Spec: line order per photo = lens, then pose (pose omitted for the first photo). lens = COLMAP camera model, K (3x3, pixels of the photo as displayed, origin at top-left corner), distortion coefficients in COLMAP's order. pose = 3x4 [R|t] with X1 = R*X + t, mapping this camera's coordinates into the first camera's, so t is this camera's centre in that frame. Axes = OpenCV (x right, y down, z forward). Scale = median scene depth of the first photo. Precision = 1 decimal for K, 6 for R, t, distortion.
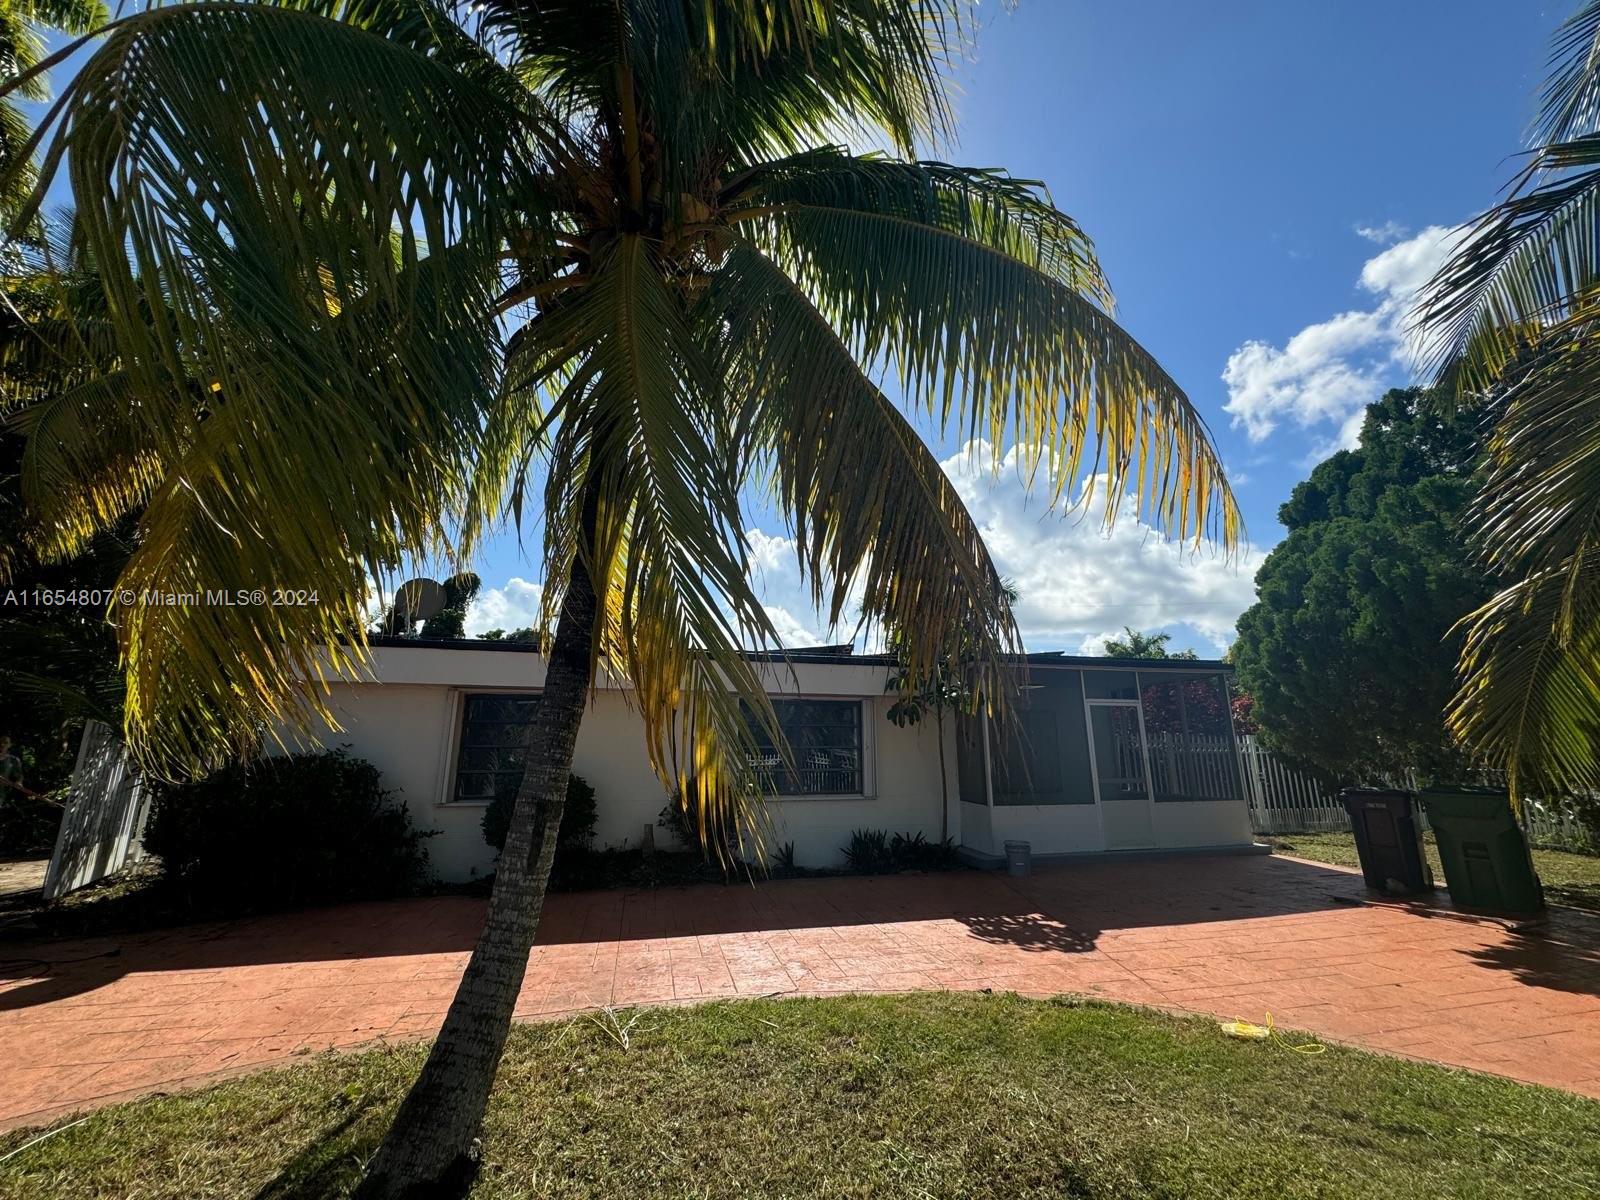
lens RADIAL K [[650.5, 0, 800.0], [0, 650.5, 600.0], [0, 0, 1]] dist [0.000175, 0.000155]
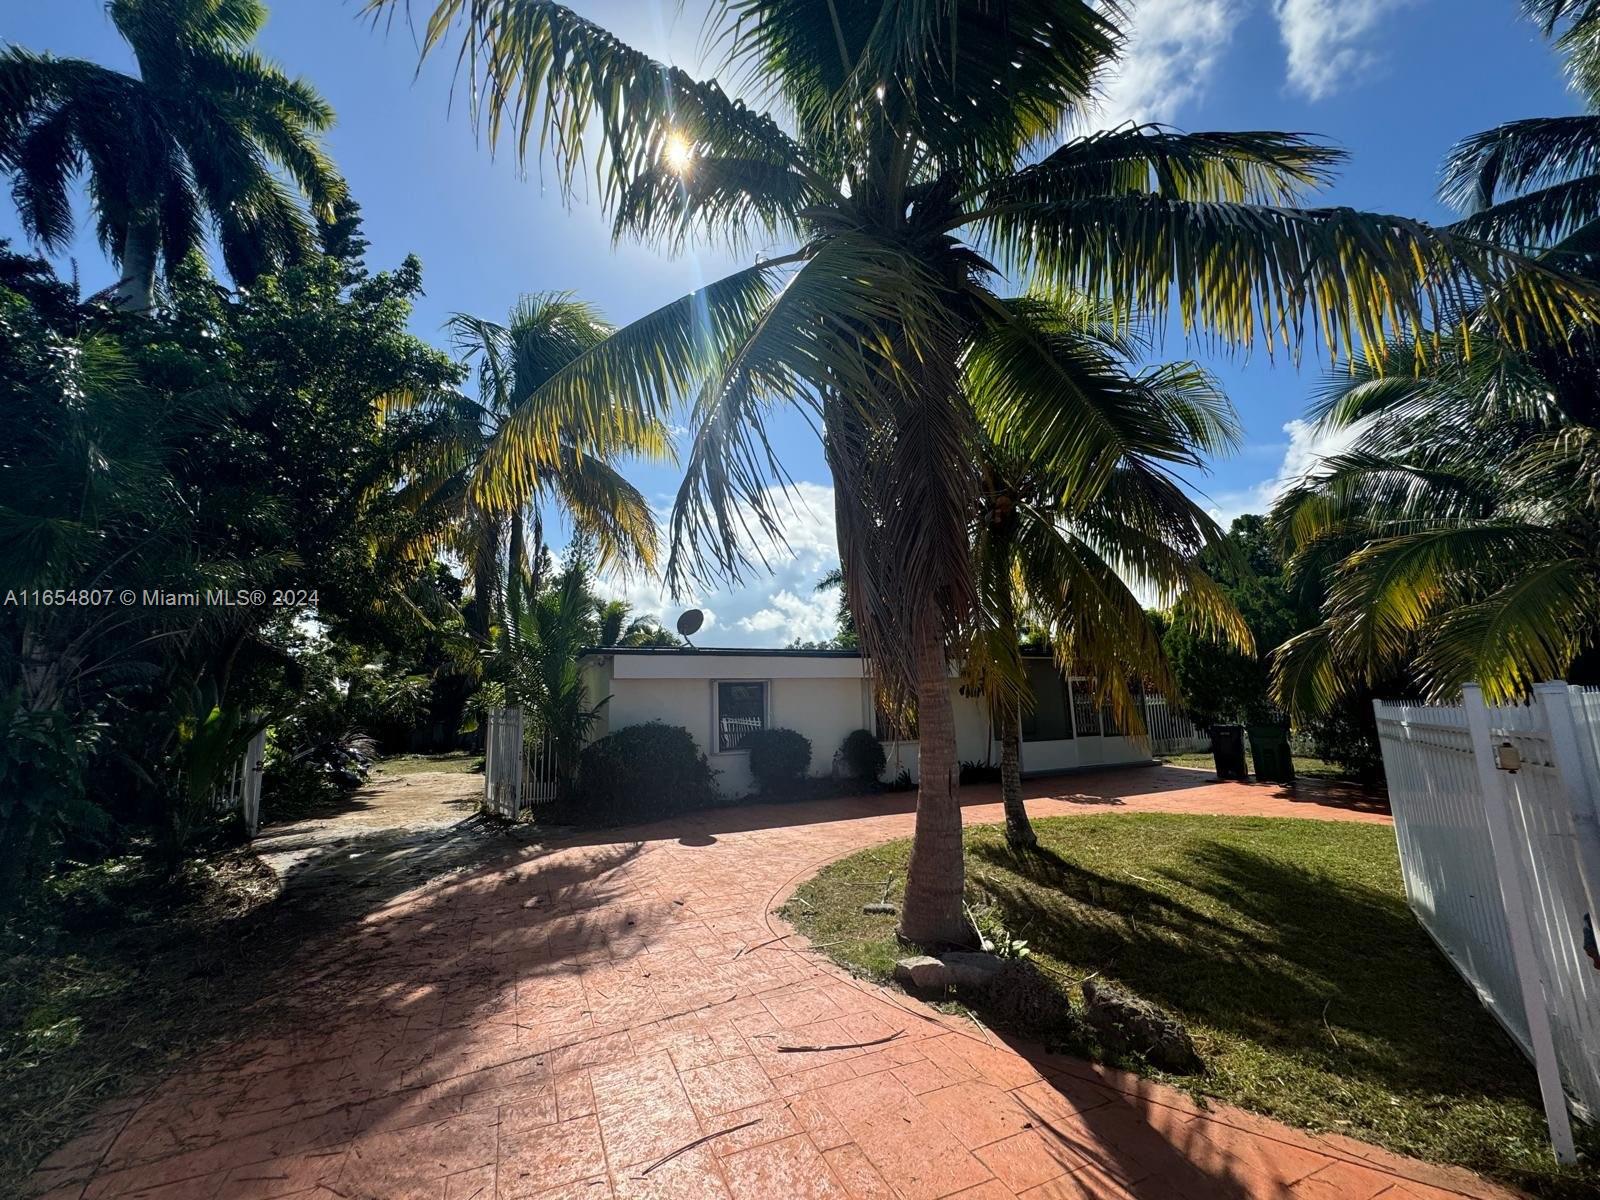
lens RADIAL K [[650.5, 0, 800.0], [0, 650.5, 600.0], [0, 0, 1]] dist [0.000175, 0.000155]
pose [[0.980133, 0.010669, 0.198056, -0.598809], [-0.022602, 0.998055, 0.058090, -0.128854], [-0.197051, -0.061412, 0.978468, -0.494215]]
